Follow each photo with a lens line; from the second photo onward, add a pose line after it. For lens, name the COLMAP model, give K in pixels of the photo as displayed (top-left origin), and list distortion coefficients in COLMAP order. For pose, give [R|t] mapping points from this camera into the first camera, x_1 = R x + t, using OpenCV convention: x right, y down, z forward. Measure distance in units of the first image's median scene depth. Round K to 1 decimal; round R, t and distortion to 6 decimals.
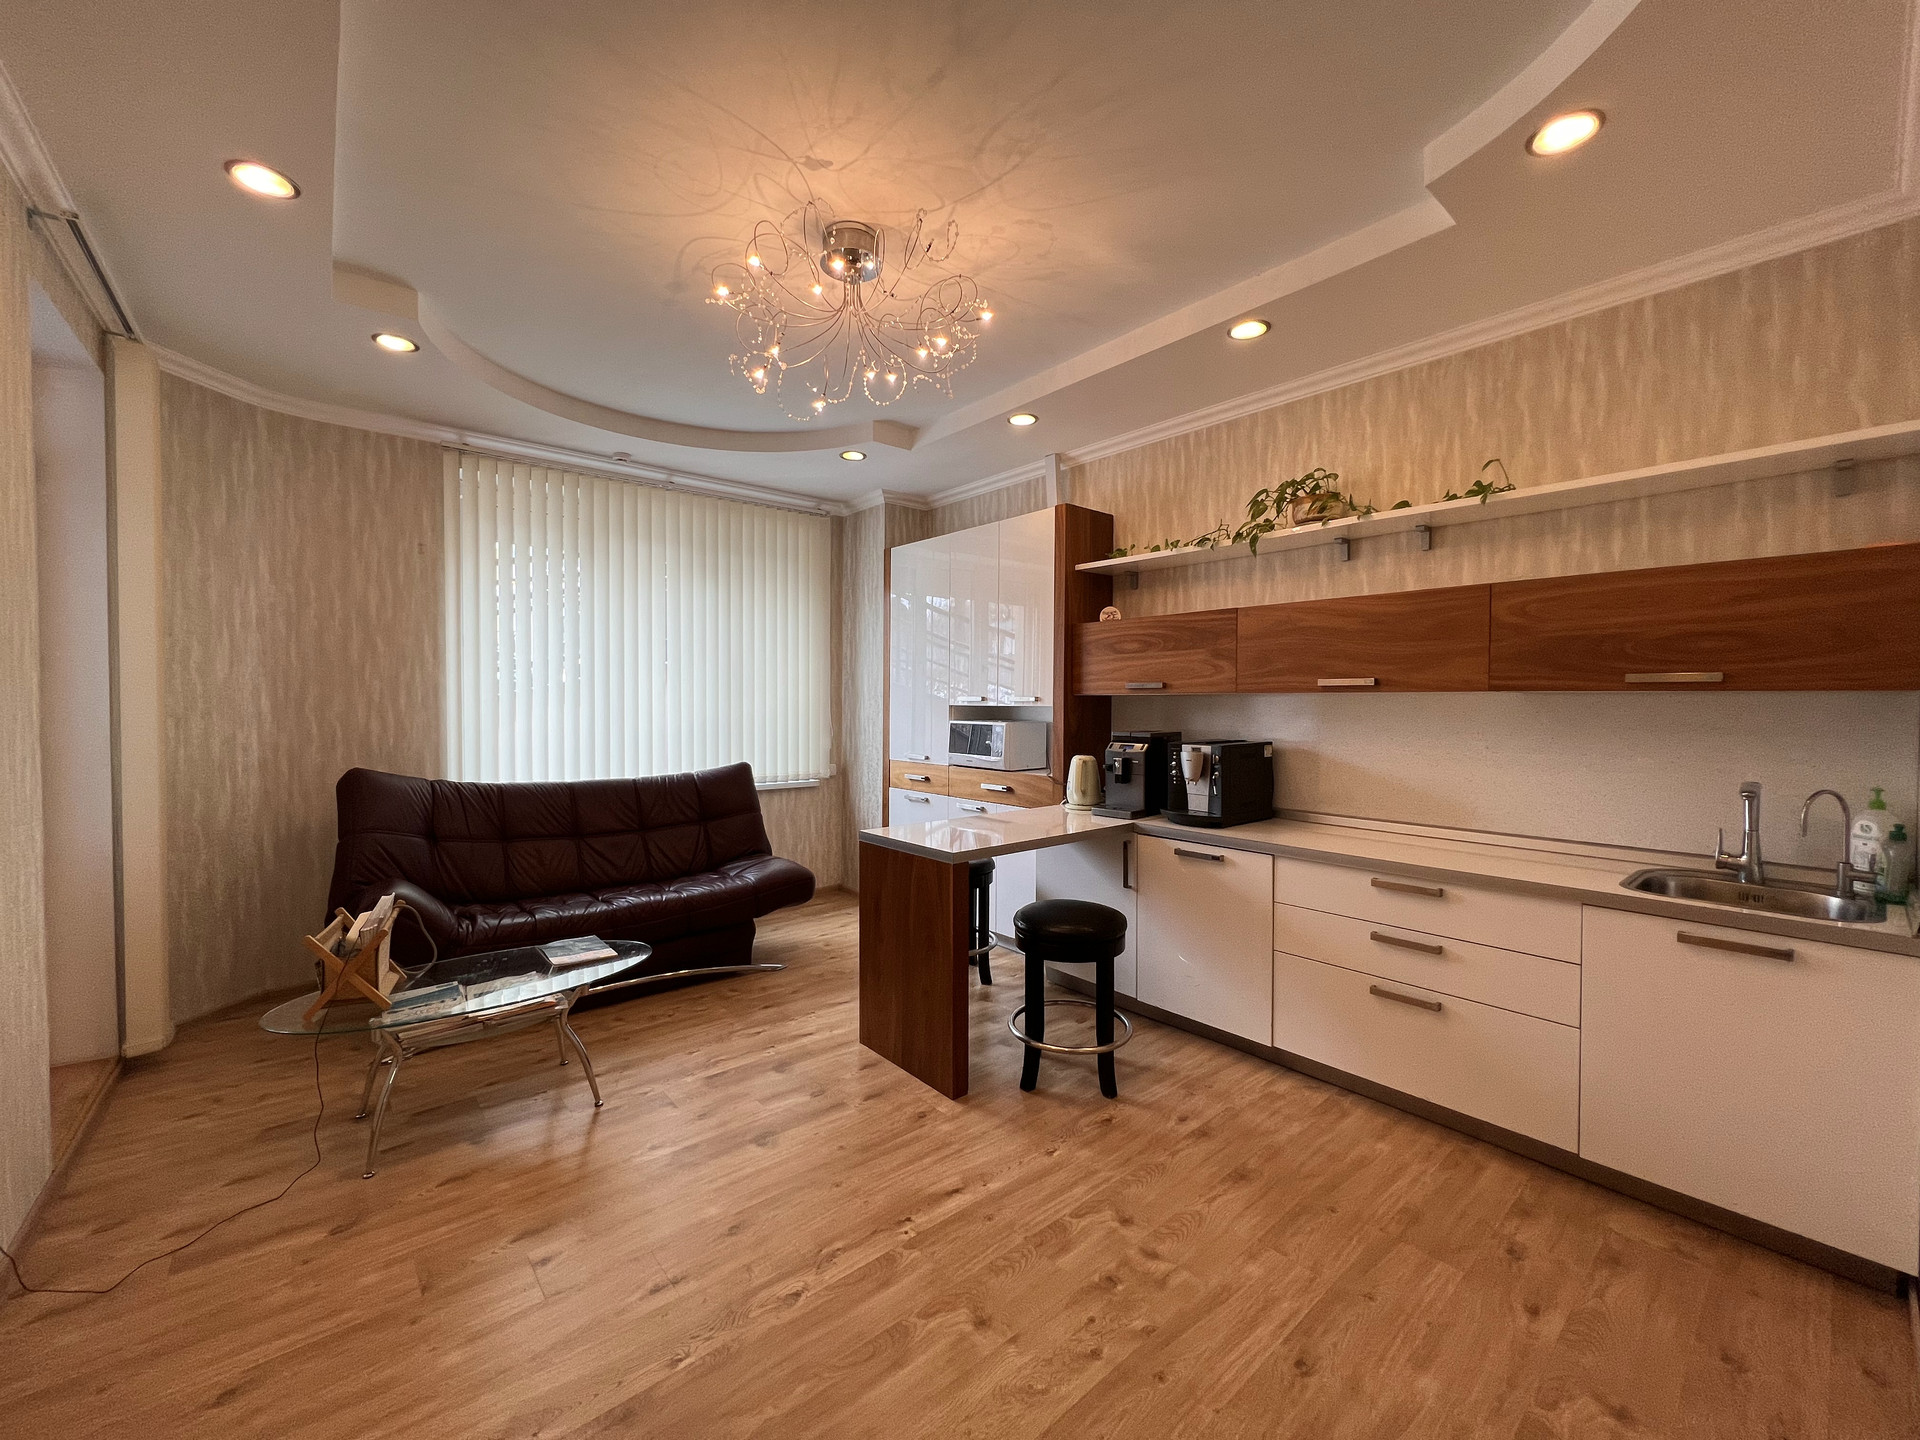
lens RADIAL K [[768.4, 0, 952.1], [0, 768.4, 714.3], [0, 0, 1]] dist [0.001245, 0.000246]
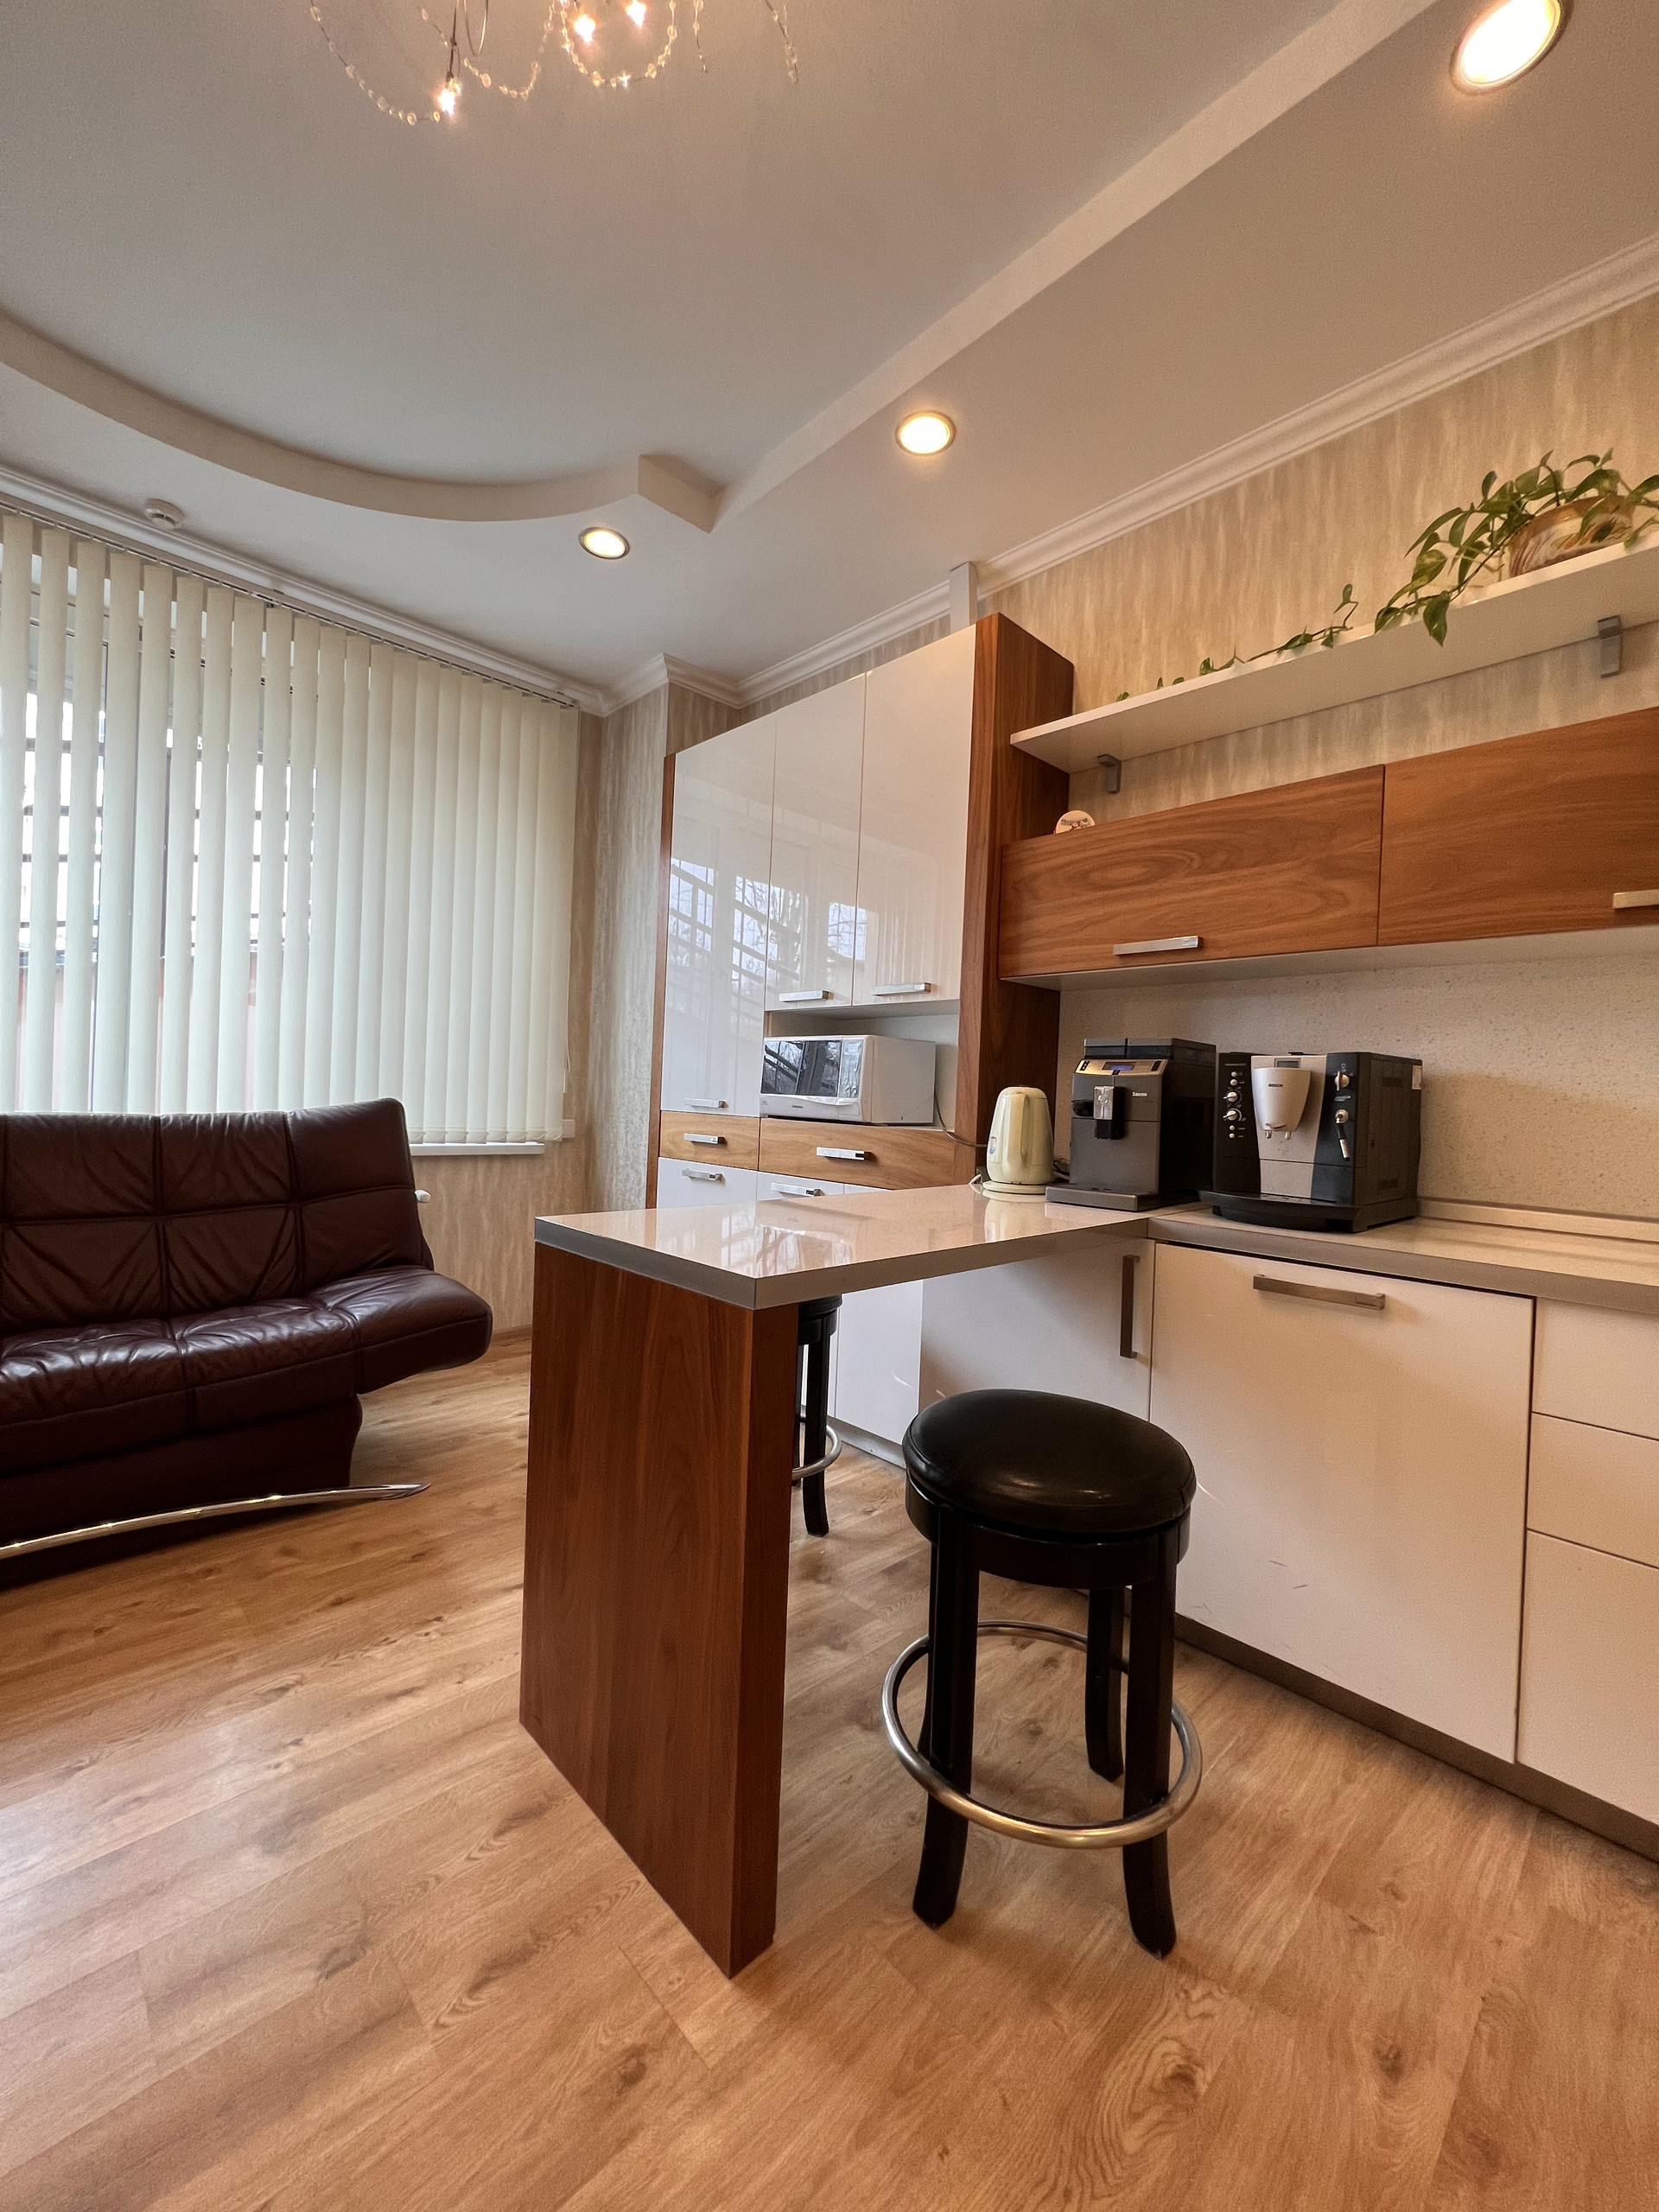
lens RADIAL K [[885.2, 0, 829.0], [0, 885.2, 1098.9], [0, 0, 1]] dist [0.001245, 0.000246]
pose [[0.997265, 0.034434, 0.065404, 0.004623], [-0.033819, 0.999373, -0.010493, 0.080523], [-0.065724, 0.008252, 0.997804, 0.470233]]
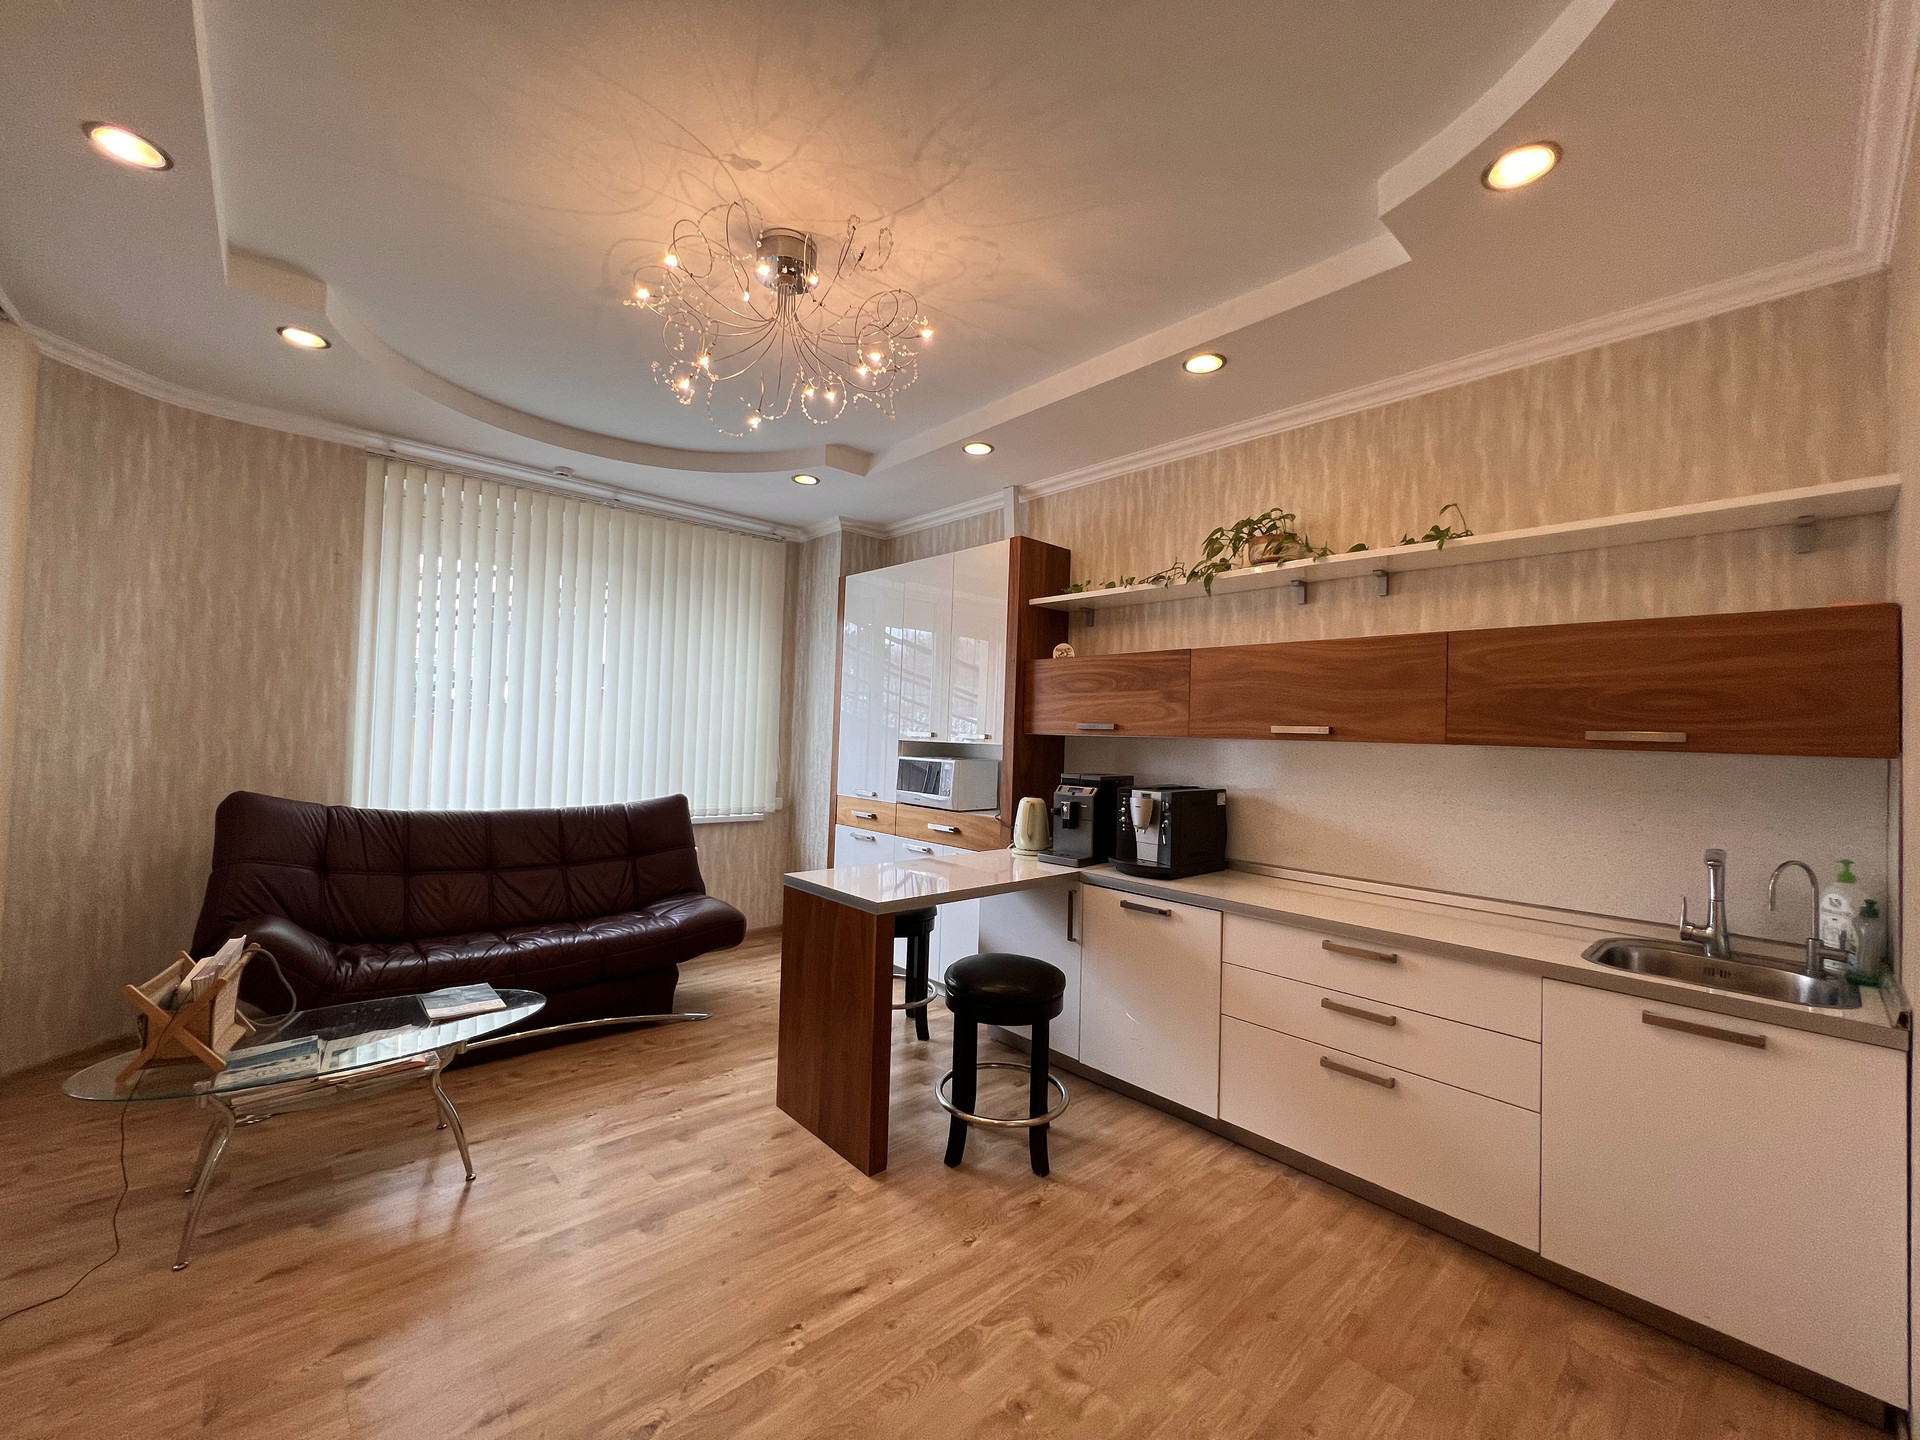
lens RADIAL K [[768.4, 0, 951.6], [0, 768.4, 714.3], [0, 0, 1]] dist [0.001245, 0.000246]
pose [[0.999081, 0.029706, 0.030891, 0.043652], [-0.028372, 0.998682, -0.042765, -0.006830], [-0.032121, 0.041849, 0.998607, 0.052236]]
